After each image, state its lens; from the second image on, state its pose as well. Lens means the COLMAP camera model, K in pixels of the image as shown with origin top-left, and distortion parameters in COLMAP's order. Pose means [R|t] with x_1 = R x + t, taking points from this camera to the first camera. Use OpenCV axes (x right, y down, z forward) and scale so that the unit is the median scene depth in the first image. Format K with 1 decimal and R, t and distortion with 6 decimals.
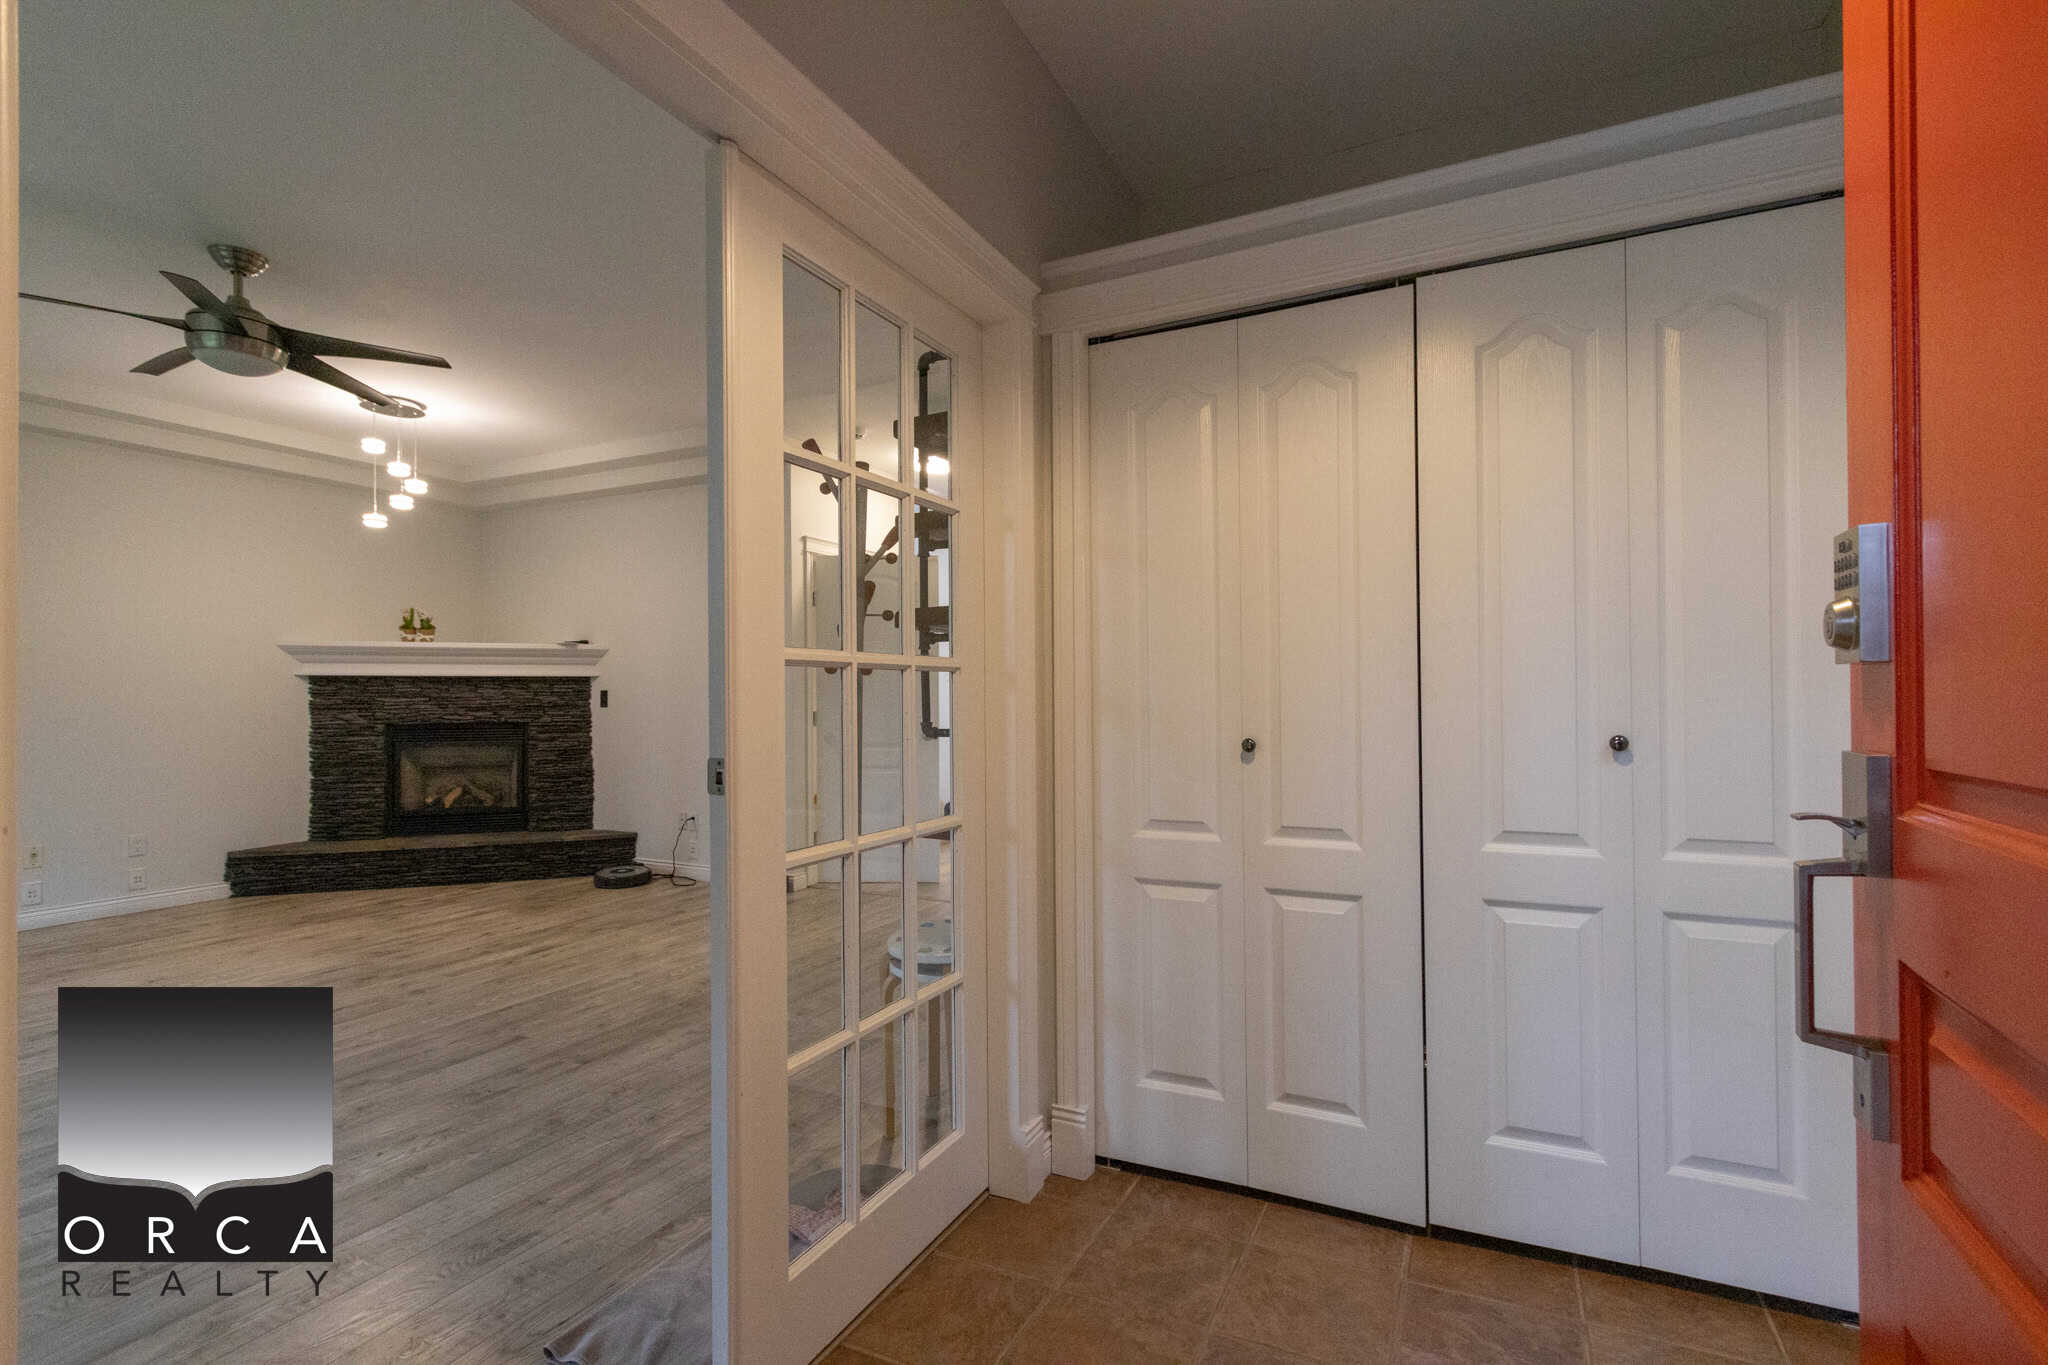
lens RADIAL K [[939.6, 0, 1049.6], [0, 939.6, 692.1], [0, 0, 1]] dist [0.002151, -0.002007]
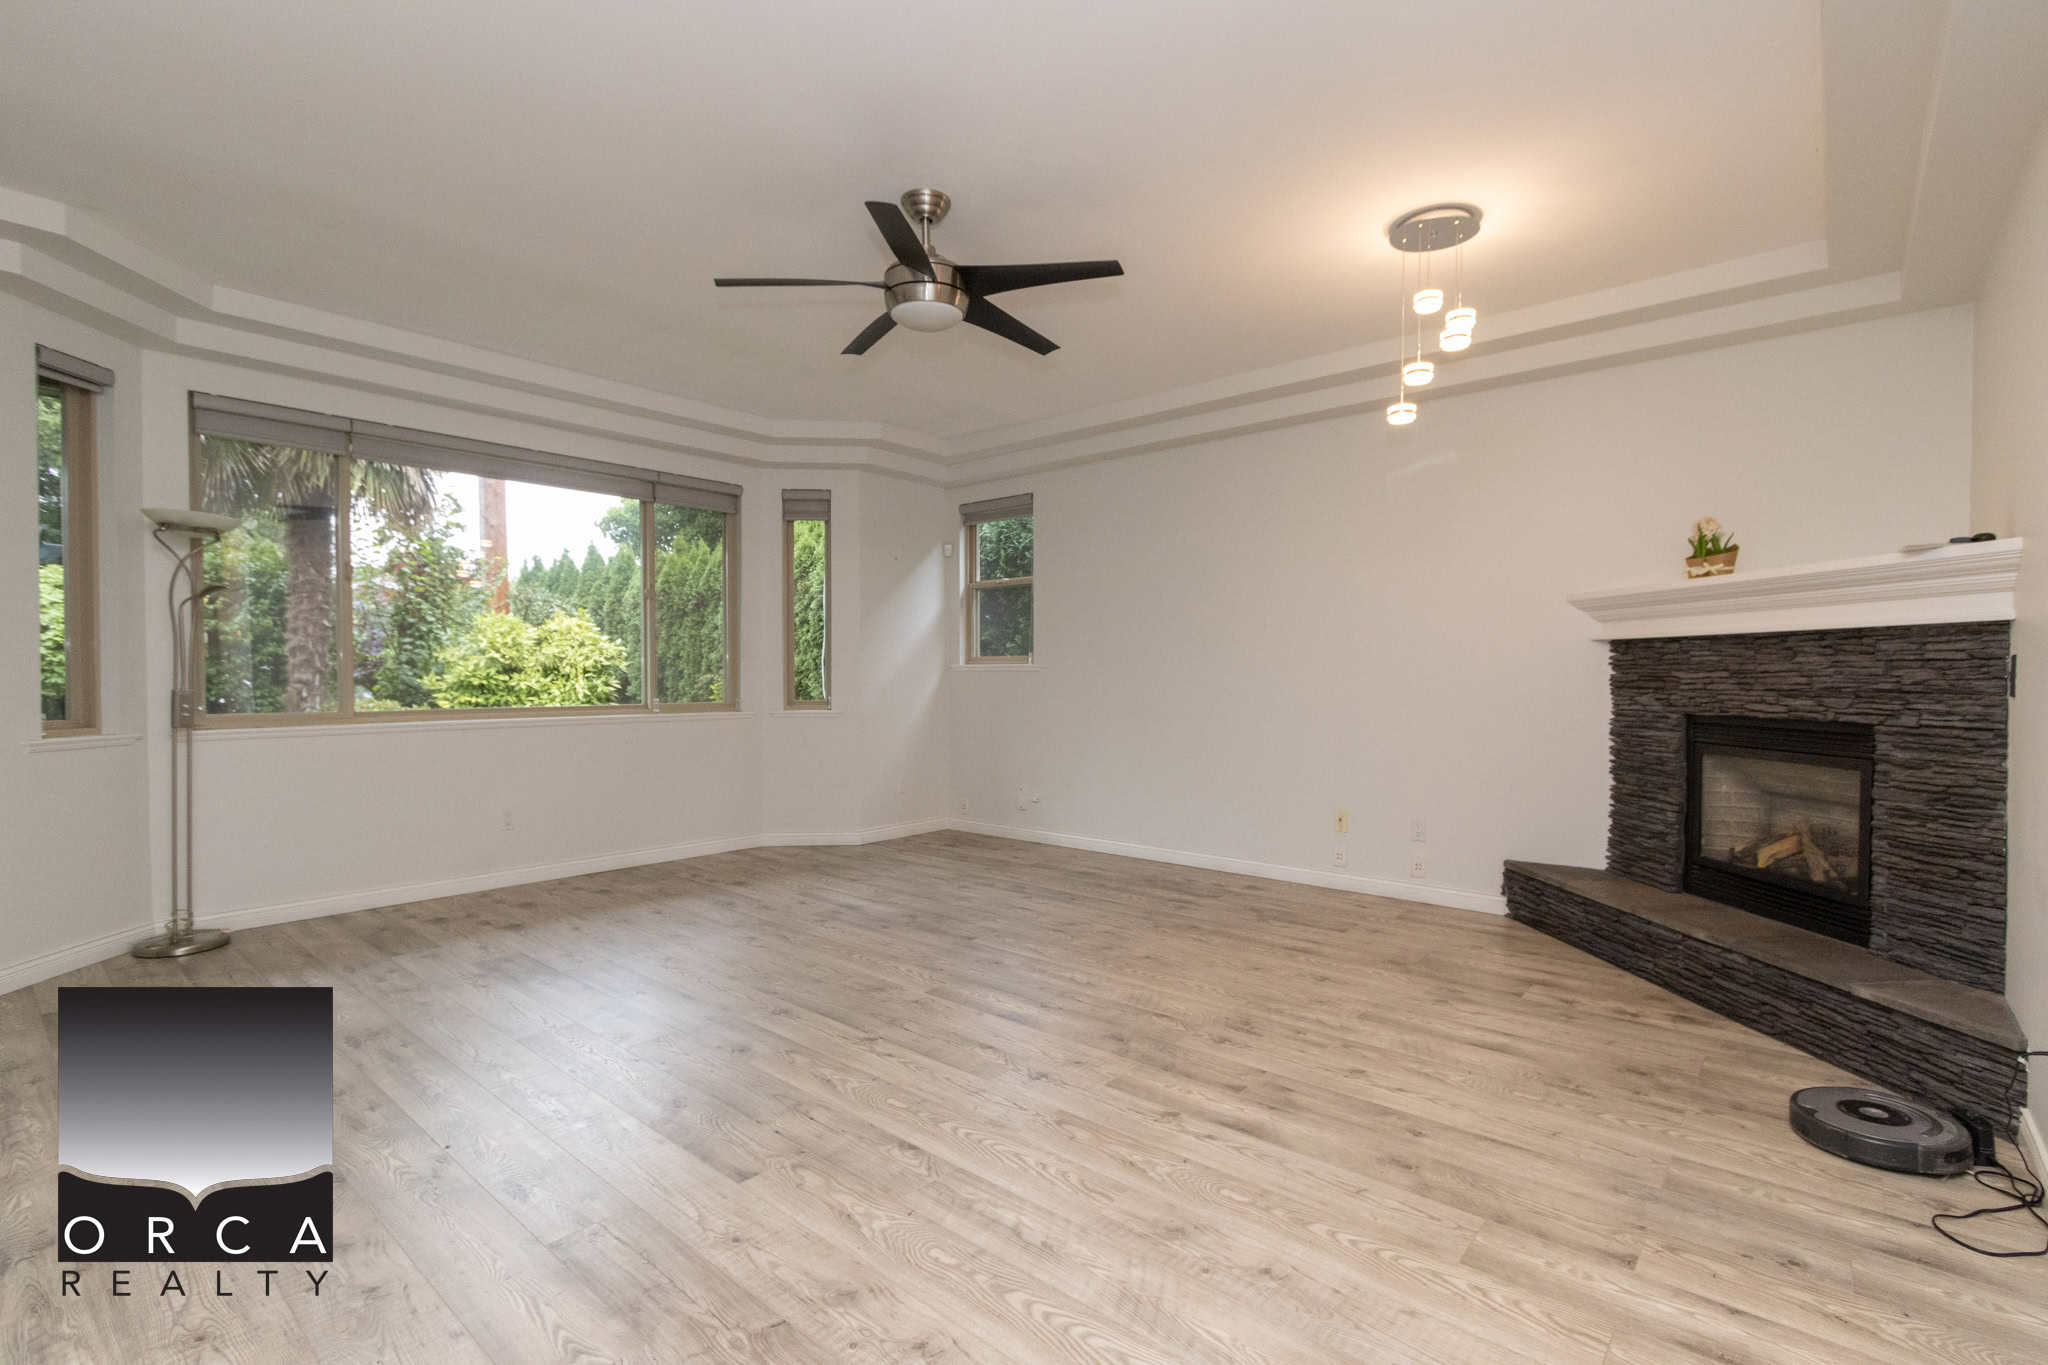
lens RADIAL K [[939.6, 0, 1038.6], [0, 939.6, 686.6], [0, 0, 1]] dist [0.002151, -0.002007]
pose [[-0.262467, 0.020066, -0.964732, 0.014115], [0.004612, 0.999798, 0.019540, 0.001957], [0.964930, 0.000680, -0.262507, 0.754500]]
